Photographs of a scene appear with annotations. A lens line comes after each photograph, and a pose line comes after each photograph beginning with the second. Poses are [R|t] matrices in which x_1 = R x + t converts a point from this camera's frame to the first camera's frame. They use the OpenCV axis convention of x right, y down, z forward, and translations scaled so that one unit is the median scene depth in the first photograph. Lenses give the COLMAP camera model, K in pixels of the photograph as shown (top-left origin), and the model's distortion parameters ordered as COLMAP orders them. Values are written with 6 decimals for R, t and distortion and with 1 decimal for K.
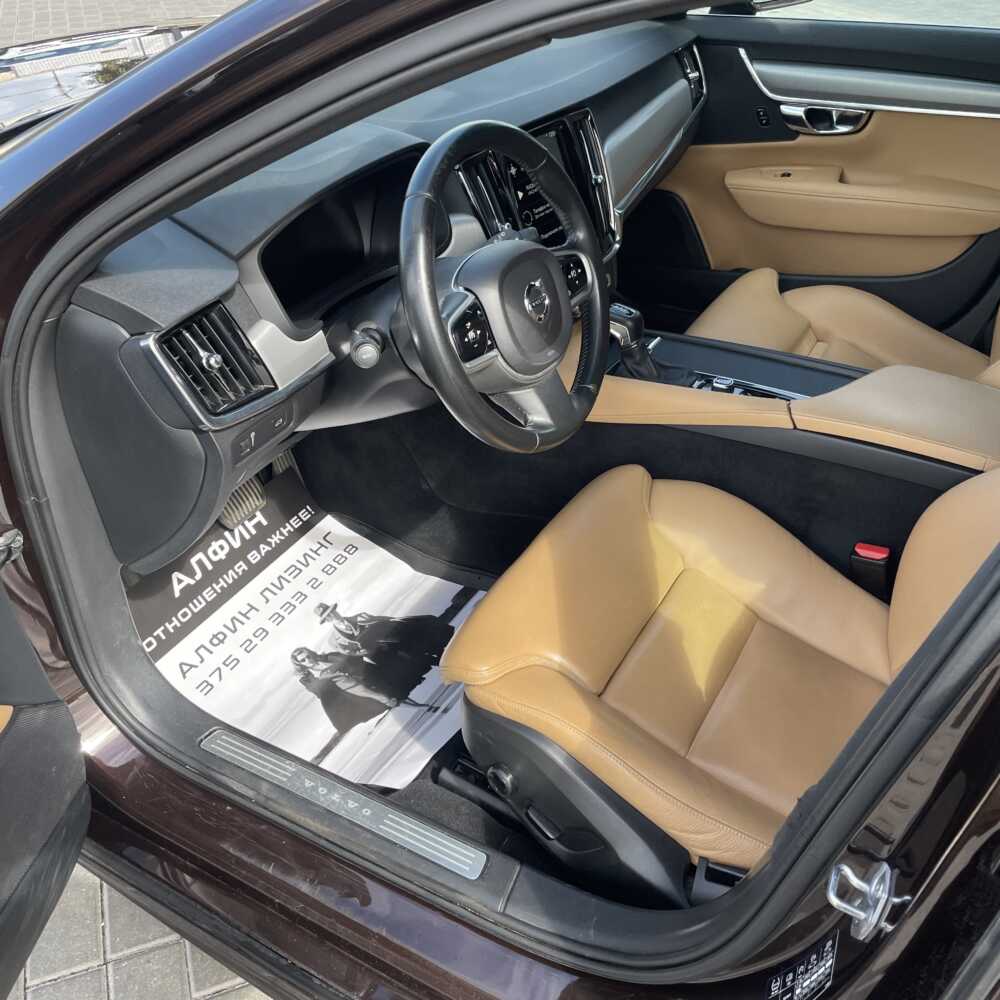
lens RADIAL K [[1021.8, 0, 497.7], [0, 1021.8, 502.1], [0, 0, 1]] dist [0.040708, 0.000000]
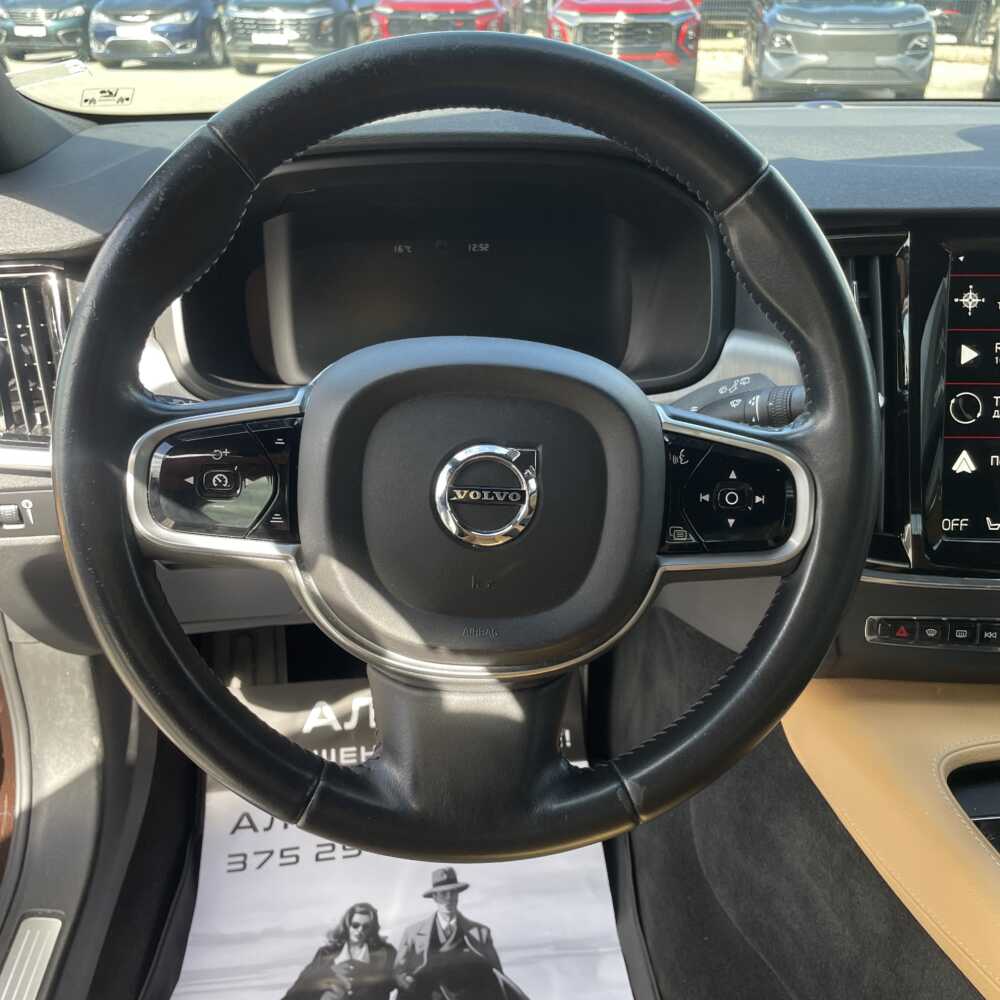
lens RADIAL K [[1021.8, 0, 499.9], [0, 1021.8, 497.8], [0, 0, 1]] dist [0.040708, 0.000000]
pose [[0.588297, 0.371315, -0.718354, 0.224966], [-0.488400, 0.871167, 0.050327, -0.153854], [0.644494, 0.321237, 0.693855, 0.527146]]
